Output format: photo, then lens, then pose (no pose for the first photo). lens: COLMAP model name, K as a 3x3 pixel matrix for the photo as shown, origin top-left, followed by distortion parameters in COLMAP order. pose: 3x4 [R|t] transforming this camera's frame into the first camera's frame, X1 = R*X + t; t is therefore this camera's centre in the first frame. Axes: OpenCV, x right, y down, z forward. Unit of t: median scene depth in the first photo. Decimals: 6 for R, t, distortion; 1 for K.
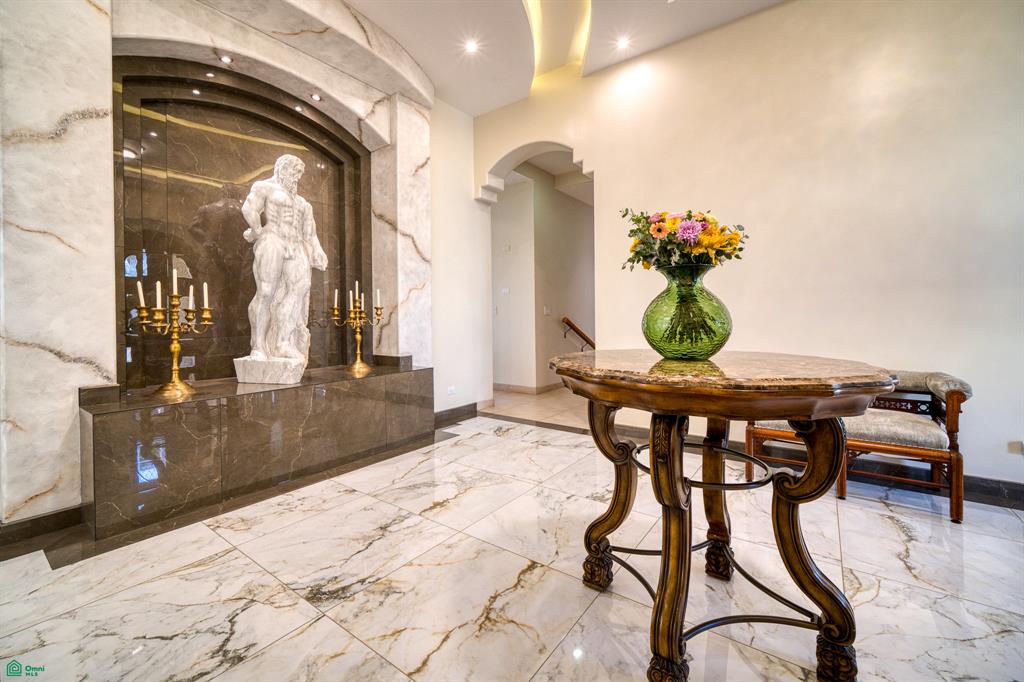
lens RADIAL K [[440.1, 0, 510.3], [0, 440.1, 313.6], [0, 0, 1]] dist [-0.003567, -0.000599]
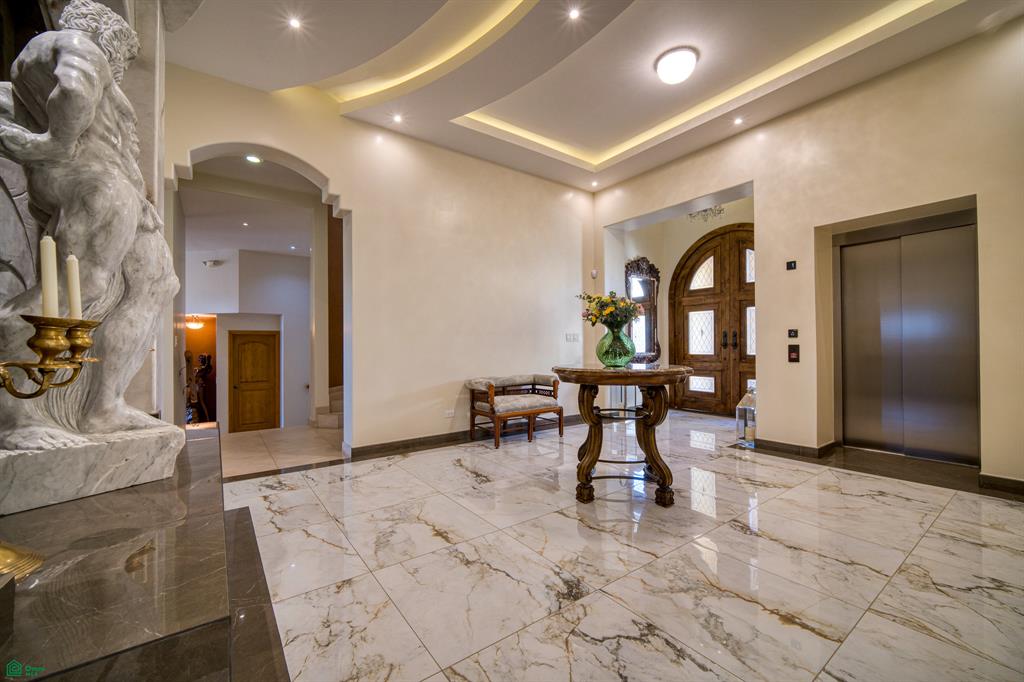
lens RADIAL K [[410.9, 0, 504.9], [0, 410.9, 337.6], [0, 0, 1]] dist [-0.003254, -0.000244]
pose [[0.288249, 0.026265, 0.957195, -1.053940], [-0.000636, 0.999629, -0.027237, 0.012722], [-0.957555, 0.007242, 0.288159, 0.602116]]
